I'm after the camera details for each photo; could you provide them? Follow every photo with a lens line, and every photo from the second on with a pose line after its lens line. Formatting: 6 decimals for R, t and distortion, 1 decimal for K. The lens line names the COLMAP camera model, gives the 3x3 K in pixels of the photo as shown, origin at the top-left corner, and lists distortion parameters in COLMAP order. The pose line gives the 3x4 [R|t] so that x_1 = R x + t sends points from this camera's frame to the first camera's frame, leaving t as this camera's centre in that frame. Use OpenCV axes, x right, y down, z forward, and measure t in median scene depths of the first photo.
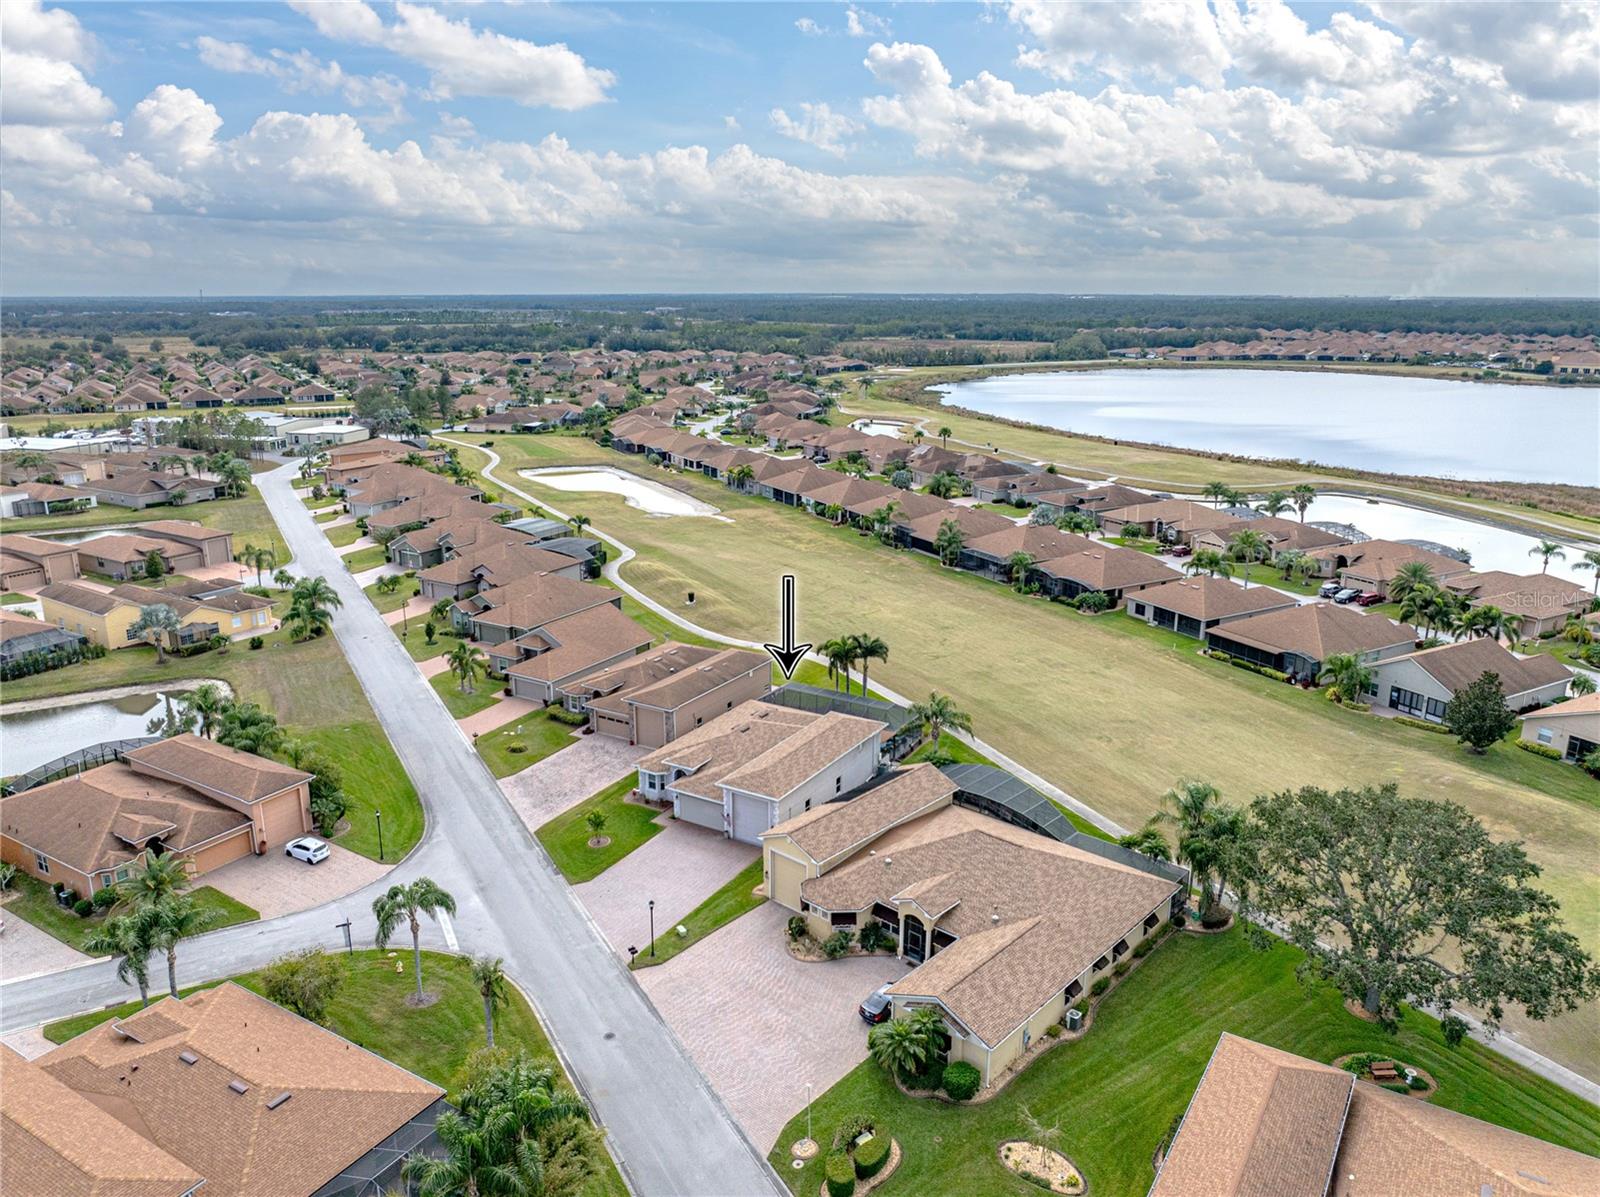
lens RADIAL K [[1128.0, 0, 800.0], [0, 1128.0, 598.5], [0, 0, 1]] dist [-0.023130, 0.010314]
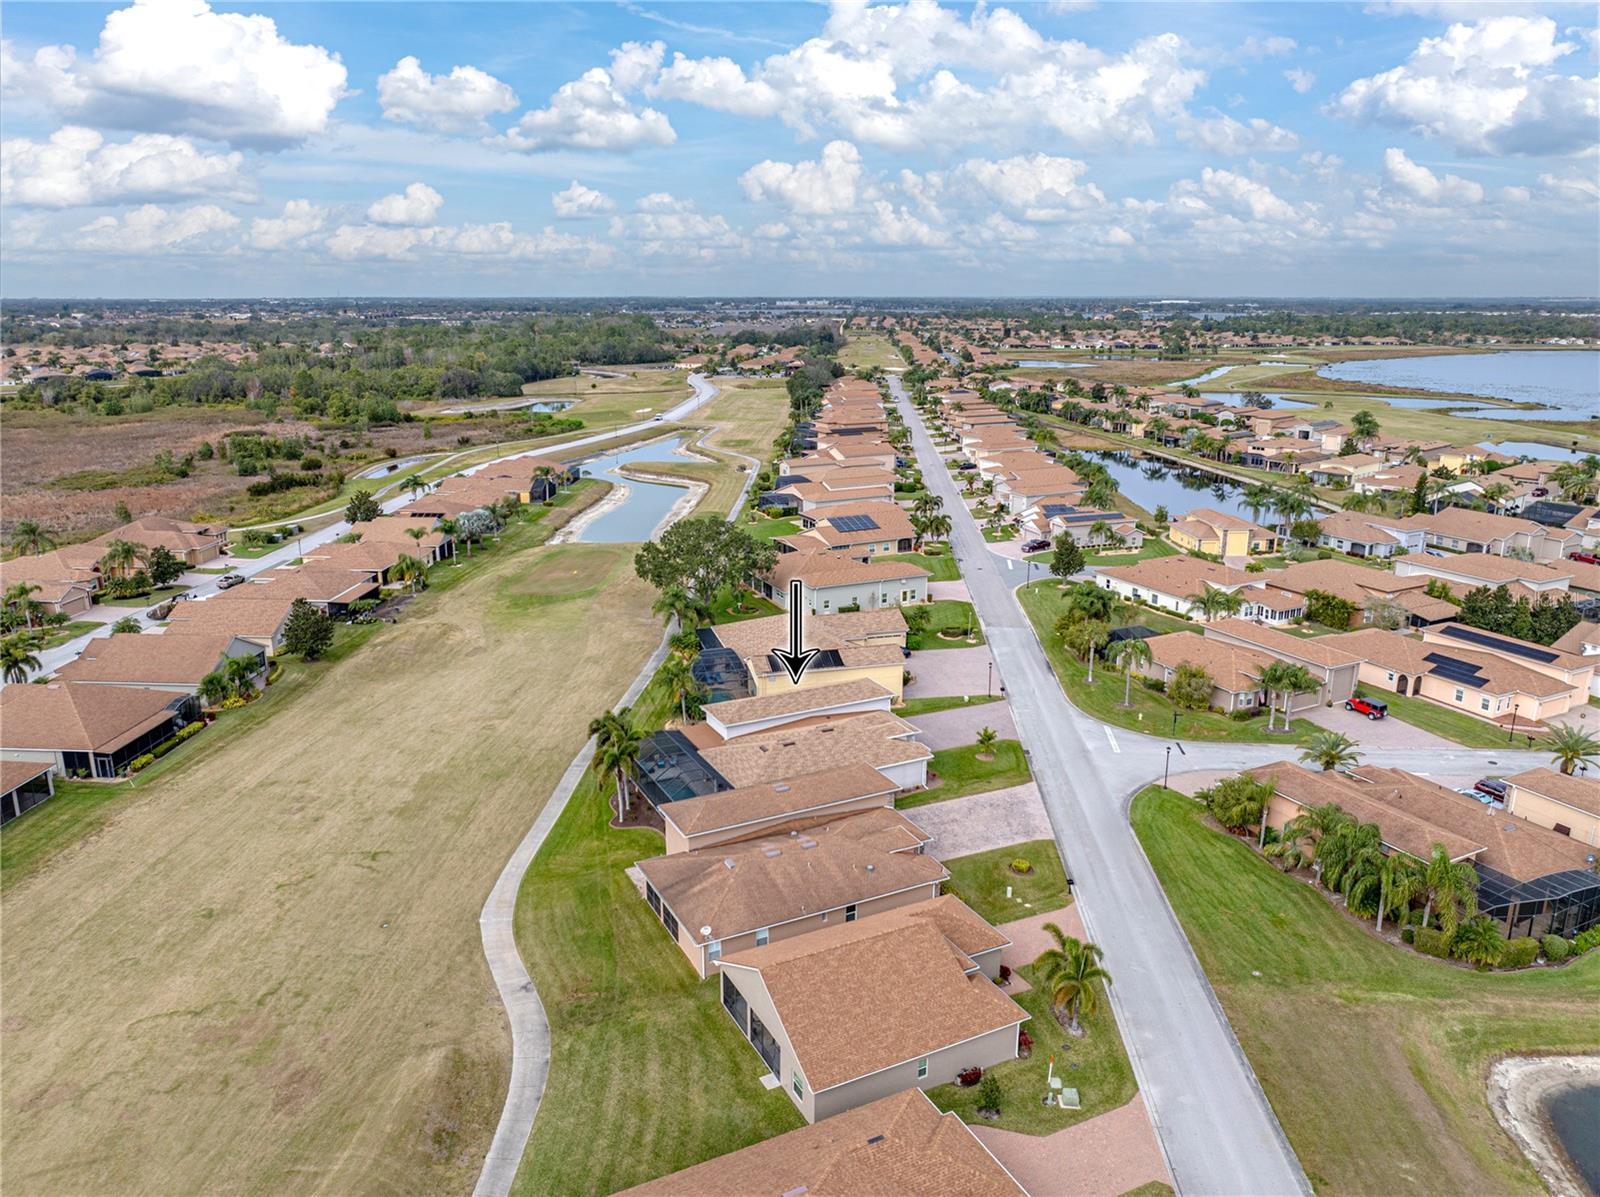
lens RADIAL K [[1128.0, 0, 800.0], [0, 1128.0, 598.5], [0, 0, 1]] dist [-0.023130, 0.010314]
pose [[-0.847221, -0.137732, 0.513076, -0.367435], [0.140095, 0.873693, 0.465870, -0.316771], [-0.512436, 0.466574, -0.720915, 1.147515]]
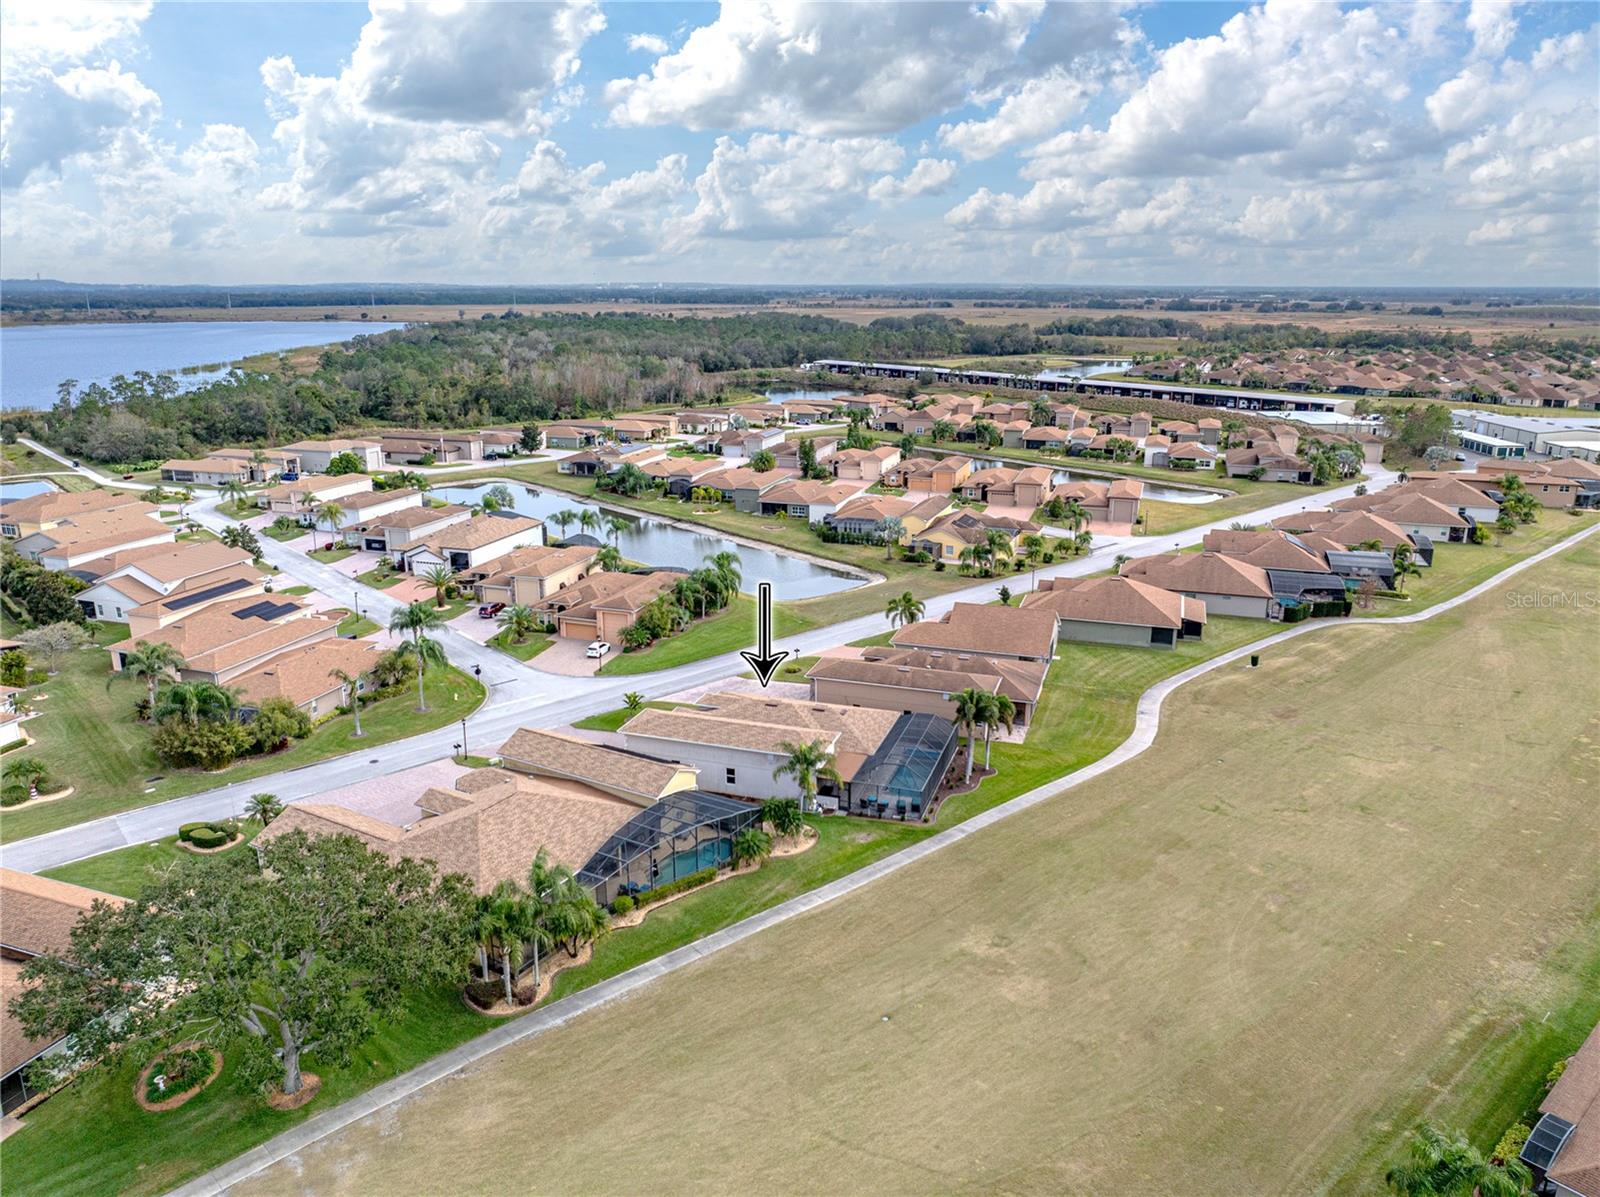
lens RADIAL K [[1128.0, 0, 800.0], [0, 1128.0, 598.5], [0, 0, 1]] dist [-0.023130, 0.010314]
pose [[0.221465, 0.264328, -0.938661, 0.613445], [-0.256900, 0.944375, 0.205325, -0.132898], [0.940721, 0.195670, 0.277052, 0.484542]]
